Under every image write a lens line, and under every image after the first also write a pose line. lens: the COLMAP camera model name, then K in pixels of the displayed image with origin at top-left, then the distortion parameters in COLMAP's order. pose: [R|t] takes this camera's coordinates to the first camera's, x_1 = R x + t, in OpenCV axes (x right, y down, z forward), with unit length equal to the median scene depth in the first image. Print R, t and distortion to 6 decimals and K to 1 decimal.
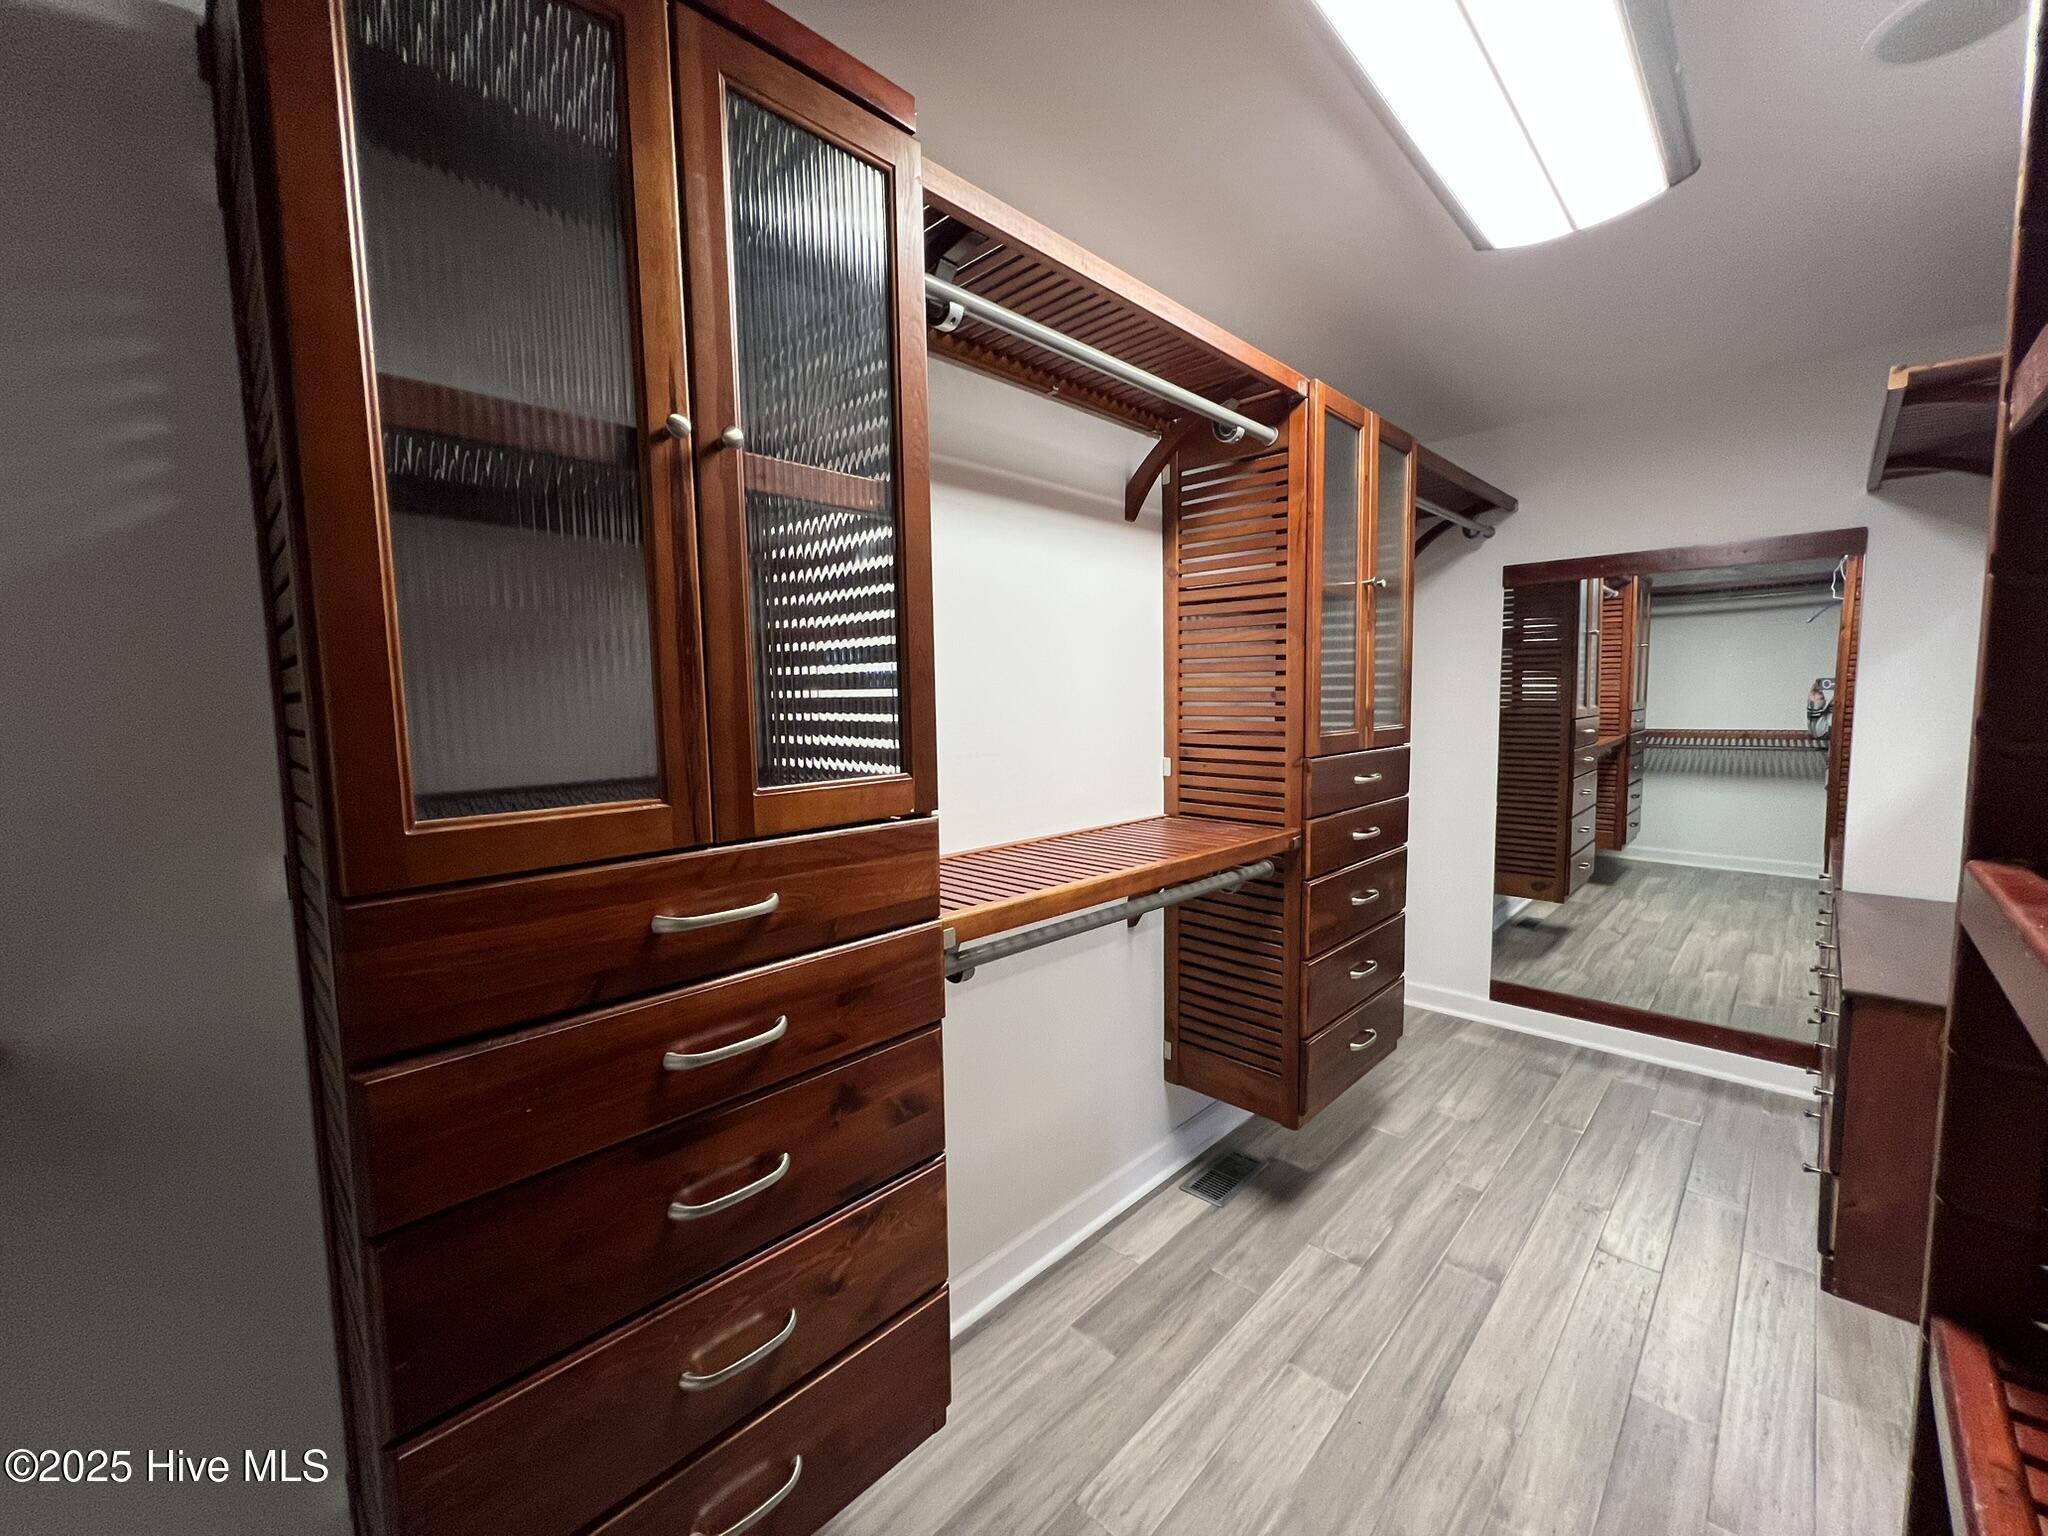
lens RADIAL K [[824.1, 0, 1027.8], [0, 824.1, 768.2], [0, 0, 1]] dist [0.000173, 0.000031]
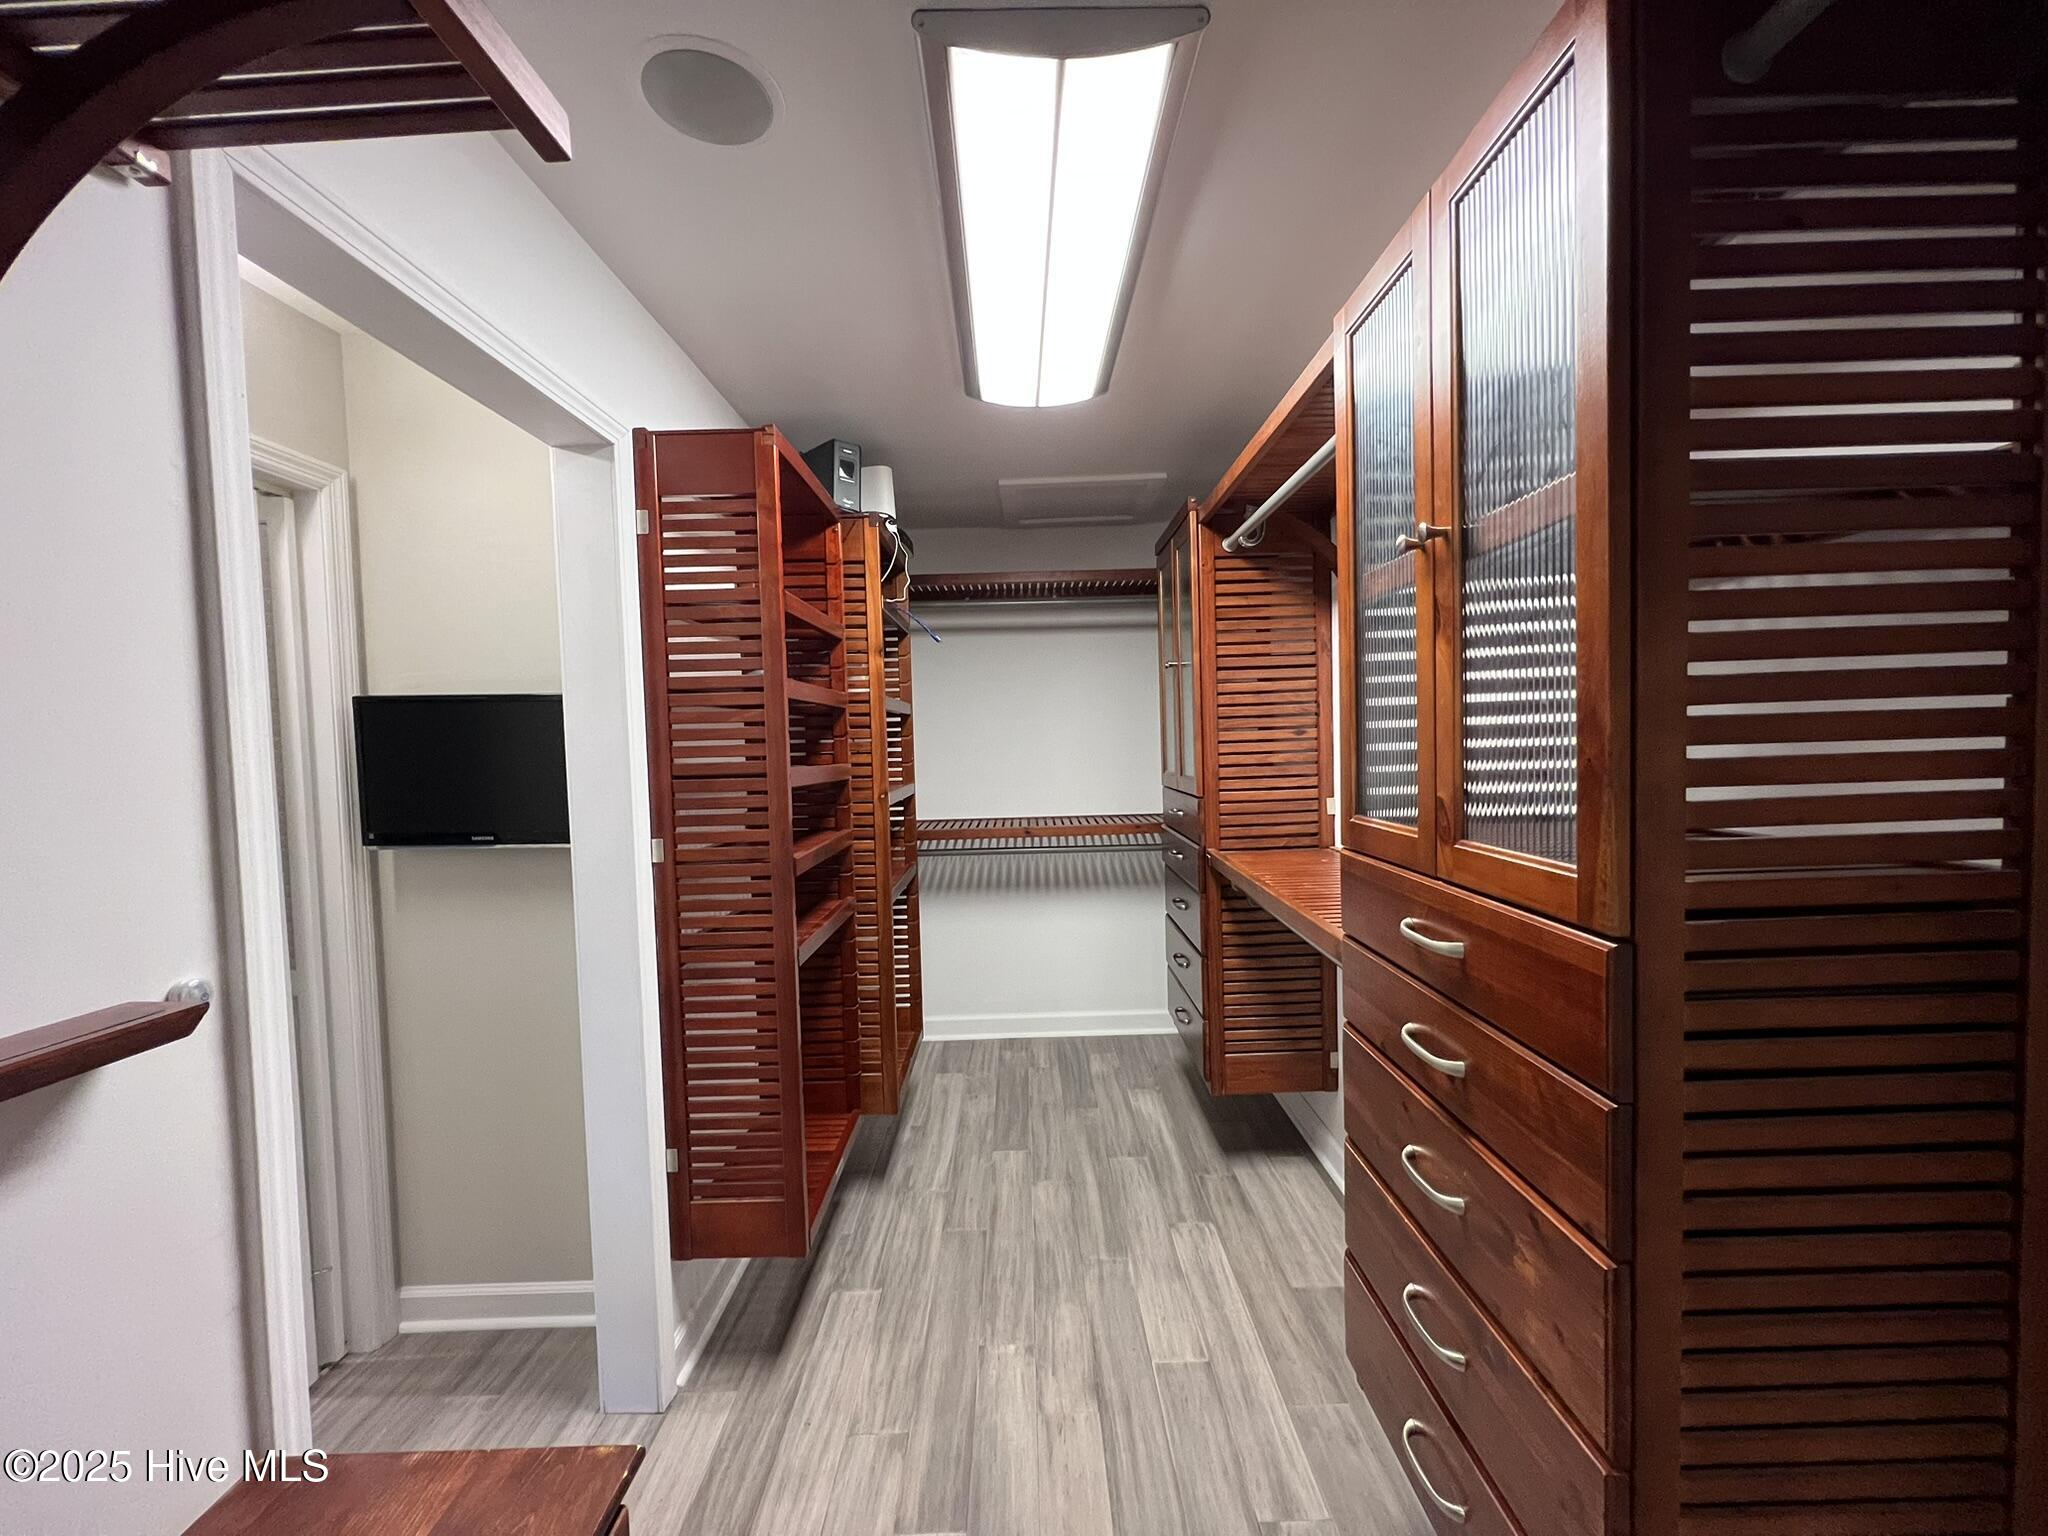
lens RADIAL K [[824.1, 0, 1027.2], [0, 824.1, 770.1], [0, 0, 1]] dist [0.000173, 0.000031]
pose [[-0.716769, 0.064219, -0.694347, 1.021837], [-0.018542, 0.993643, 0.111041, -0.151203], [0.697064, 0.092465, -0.711021, 1.309324]]
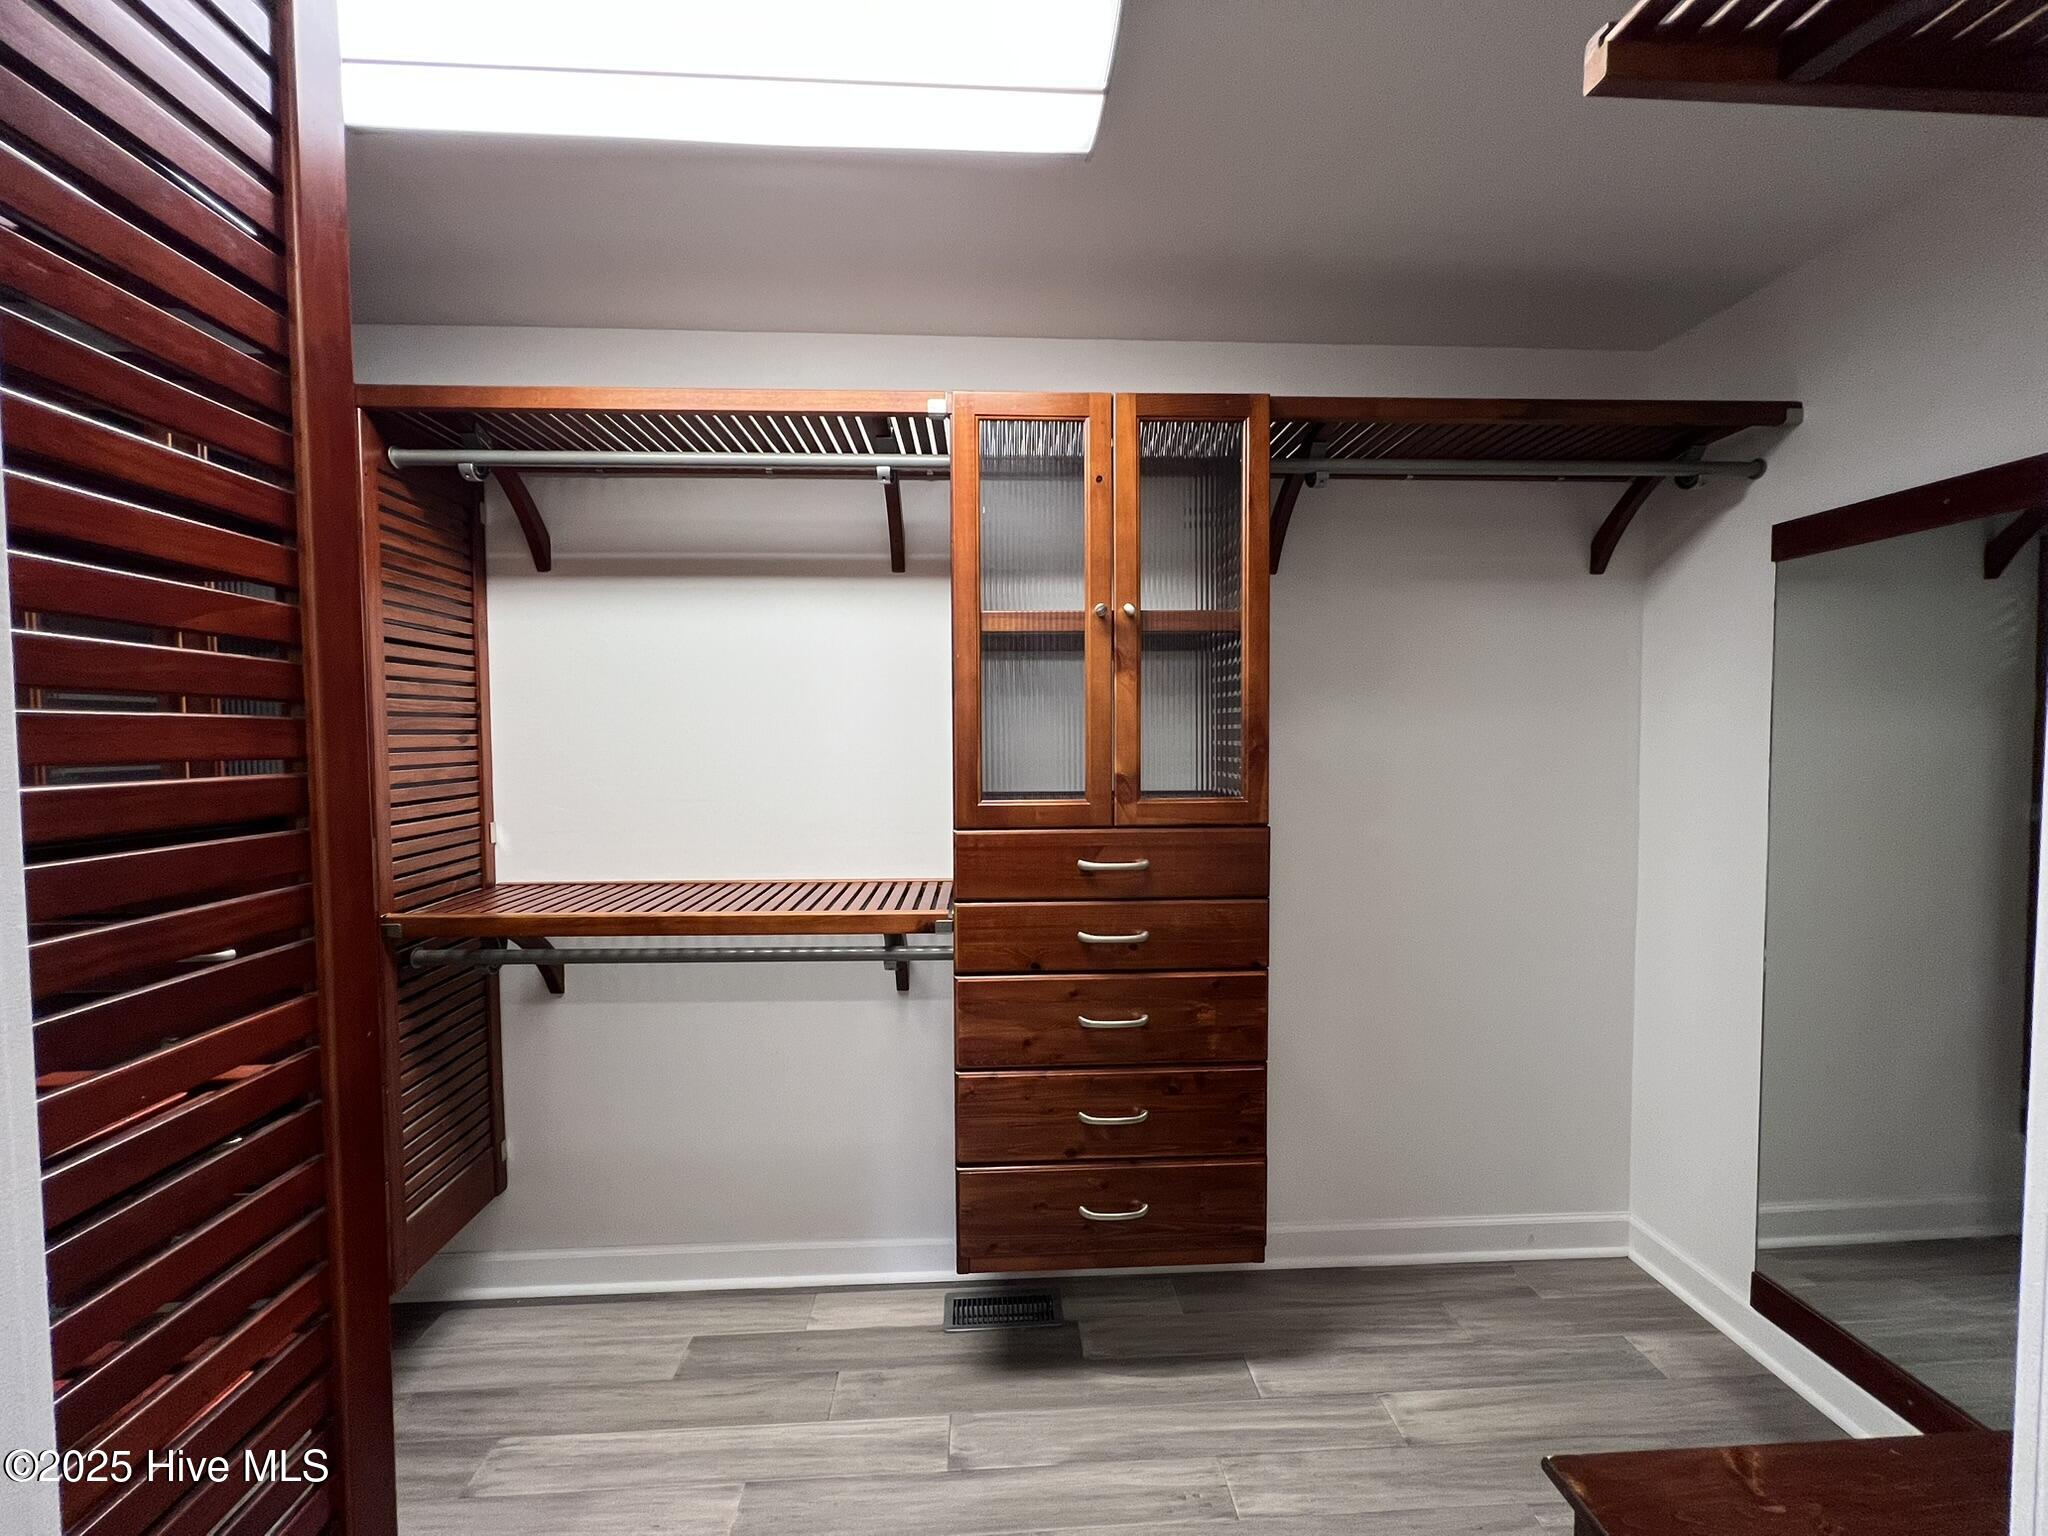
lens RADIAL K [[824.1, 0, 1024.4], [0, 824.1, 769.1], [0, 0, 1]] dist [0.000173, 0.000031]
pose [[0.731927, 0.040467, -0.680180, 0.966854], [-0.063704, 0.997927, -0.009180, -0.072143], [0.678398, 0.050050, 0.732988, 0.423168]]
